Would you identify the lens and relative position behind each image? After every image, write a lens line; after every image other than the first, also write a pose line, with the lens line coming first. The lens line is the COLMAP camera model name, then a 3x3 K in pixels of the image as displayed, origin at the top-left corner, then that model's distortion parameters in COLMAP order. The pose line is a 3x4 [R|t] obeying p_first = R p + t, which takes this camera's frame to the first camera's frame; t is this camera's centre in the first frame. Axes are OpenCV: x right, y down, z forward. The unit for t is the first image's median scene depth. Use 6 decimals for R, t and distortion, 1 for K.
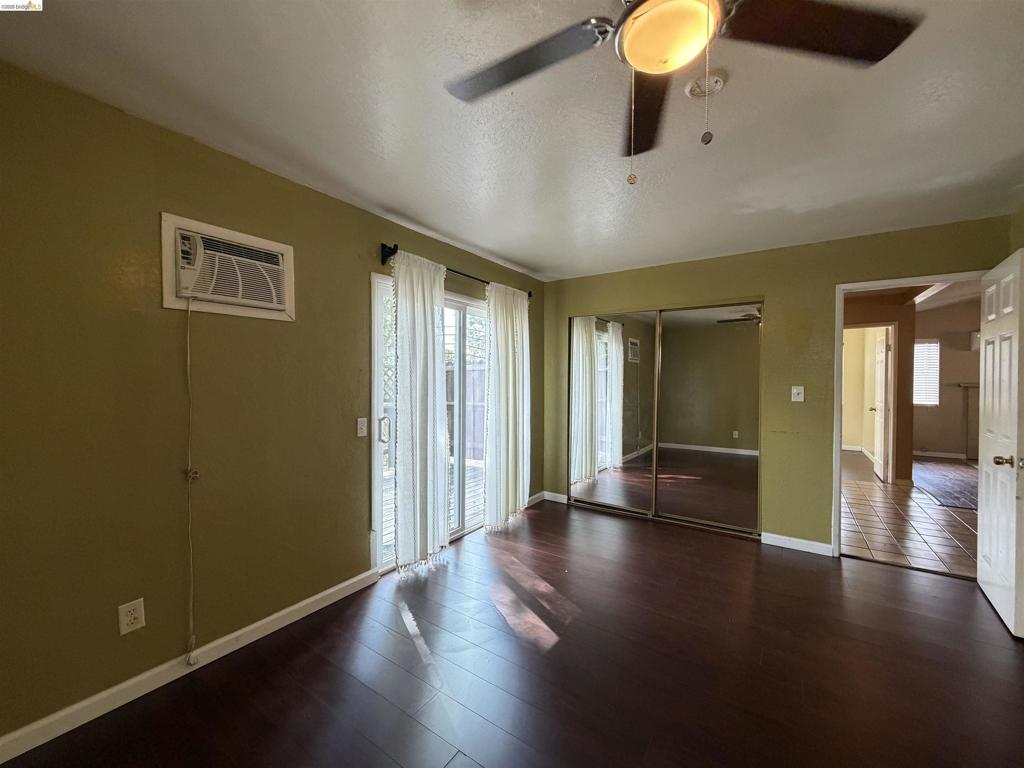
lens RADIAL K [[406.5, 0, 509.4], [0, 406.5, 384.7], [0, 0, 1]] dist [0.000075, 0.000148]
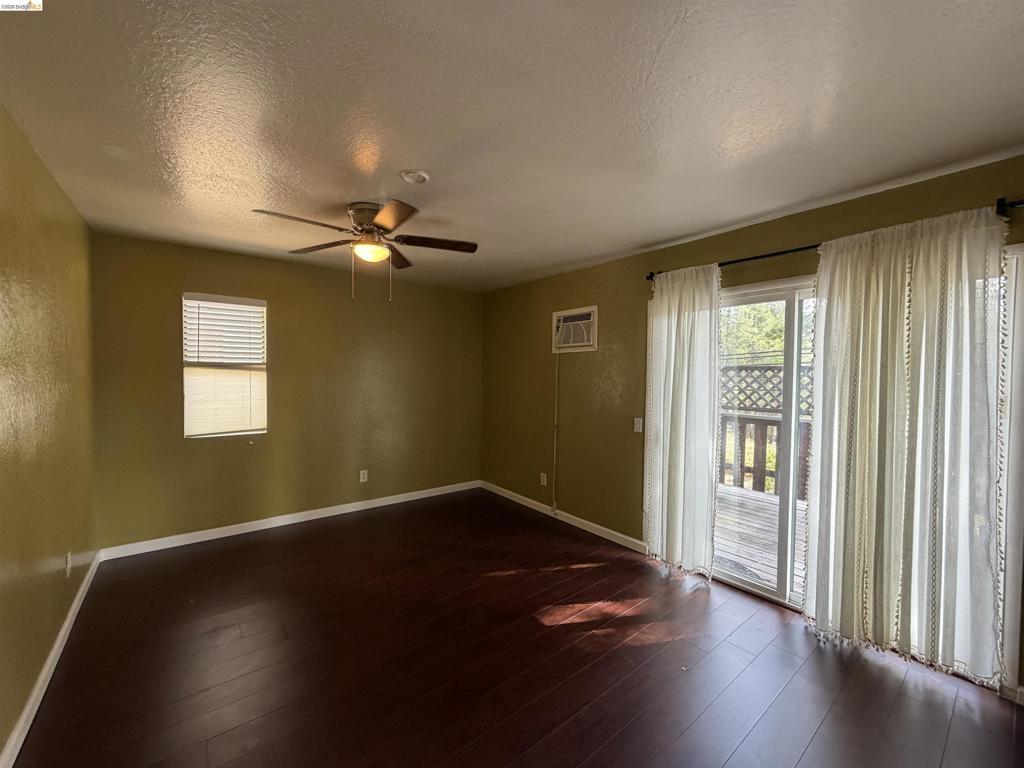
lens RADIAL K [[406.5, 0, 509.4], [0, 406.5, 384.7], [0, 0, 1]] dist [0.000075, 0.000148]
pose [[-0.301898, 0.016489, -0.953198, 1.034560], [-0.027898, 0.999269, 0.026122, -0.046945], [0.952932, 0.034478, -0.301218, 1.056906]]
